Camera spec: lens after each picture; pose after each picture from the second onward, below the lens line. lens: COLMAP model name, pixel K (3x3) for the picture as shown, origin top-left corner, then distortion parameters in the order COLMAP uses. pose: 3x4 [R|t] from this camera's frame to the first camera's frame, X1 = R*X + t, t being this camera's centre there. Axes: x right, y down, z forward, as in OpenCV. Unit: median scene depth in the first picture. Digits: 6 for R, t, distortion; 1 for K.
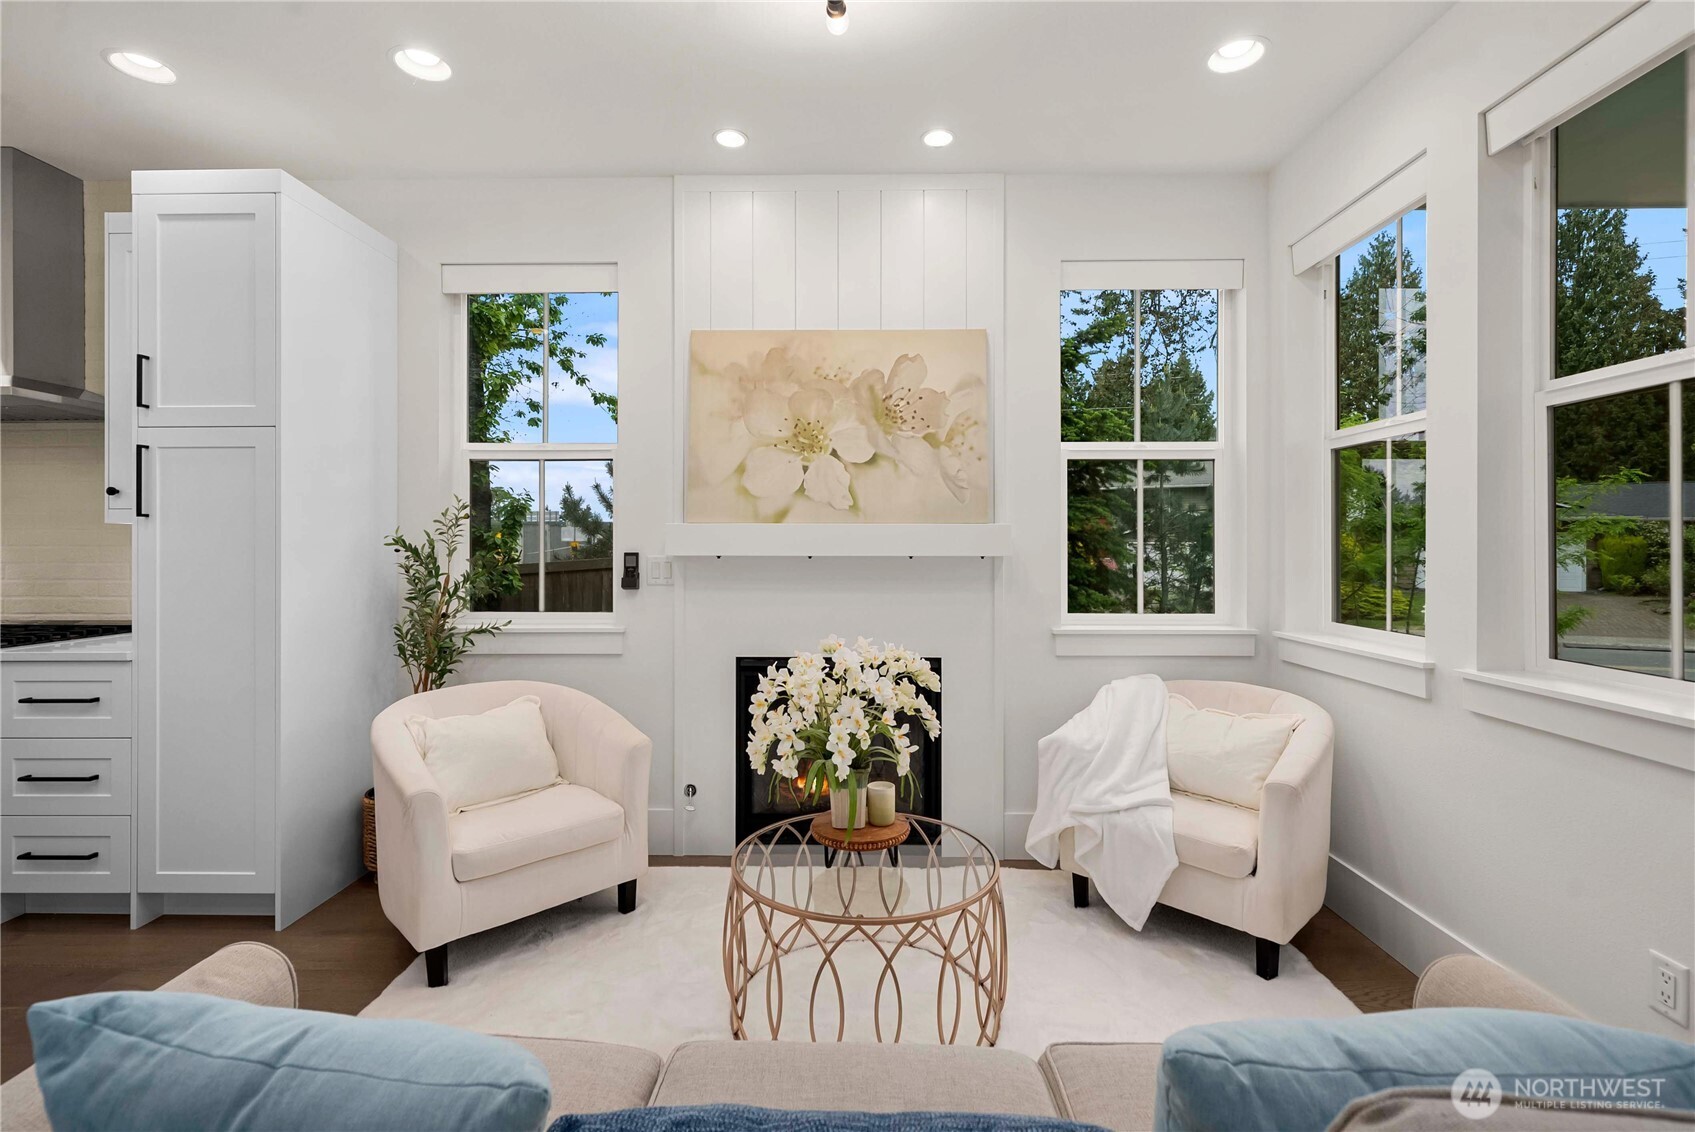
lens RADIAL K [[762.4, 0, 849.7], [0, 762.4, 544.8], [0, 0, 1]] dist [0.001481, 0.000521]
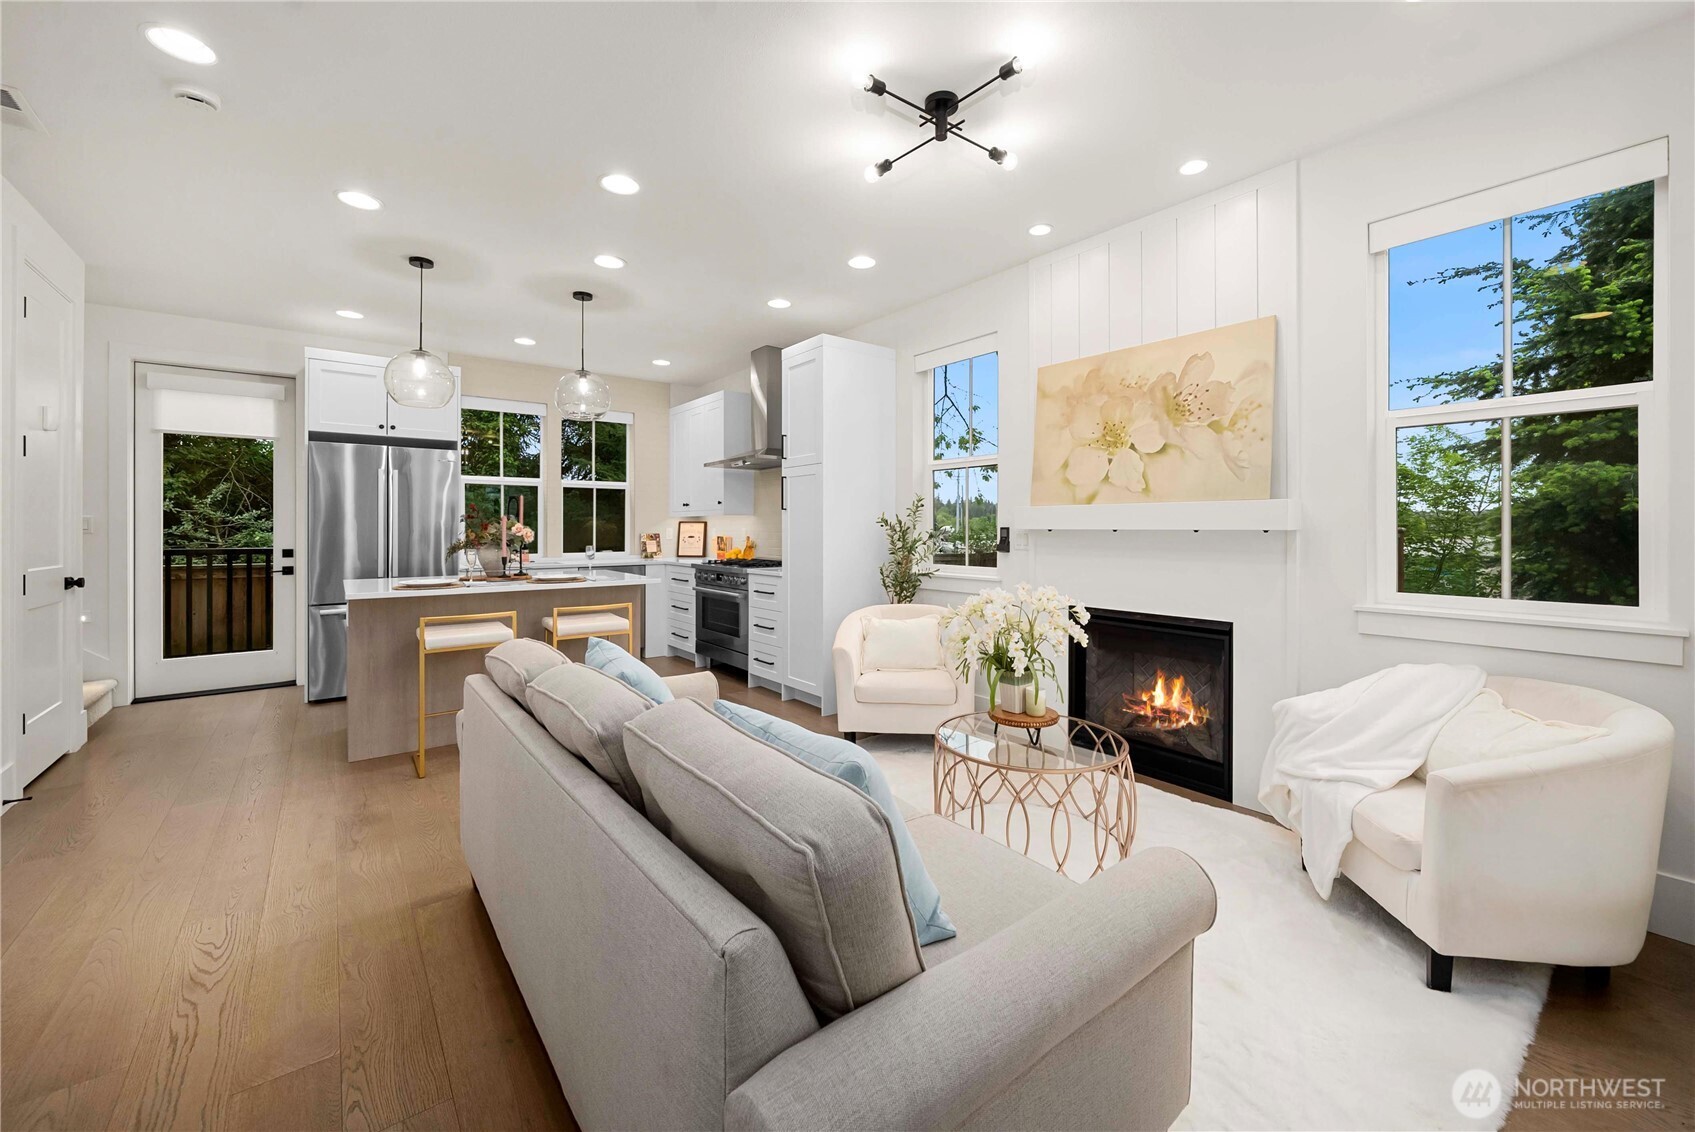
lens RADIAL K [[641.5, 0, 850.2], [0, 641.5, 526.8], [0, 0, 1]] dist [-0.000977, -0.000089]
pose [[0.645889, -0.000872, -0.763431, 0.477953], [0.001373, 0.999999, 0.000019, 0.009150], [0.763430, -0.001060, 0.645889, -0.021422]]
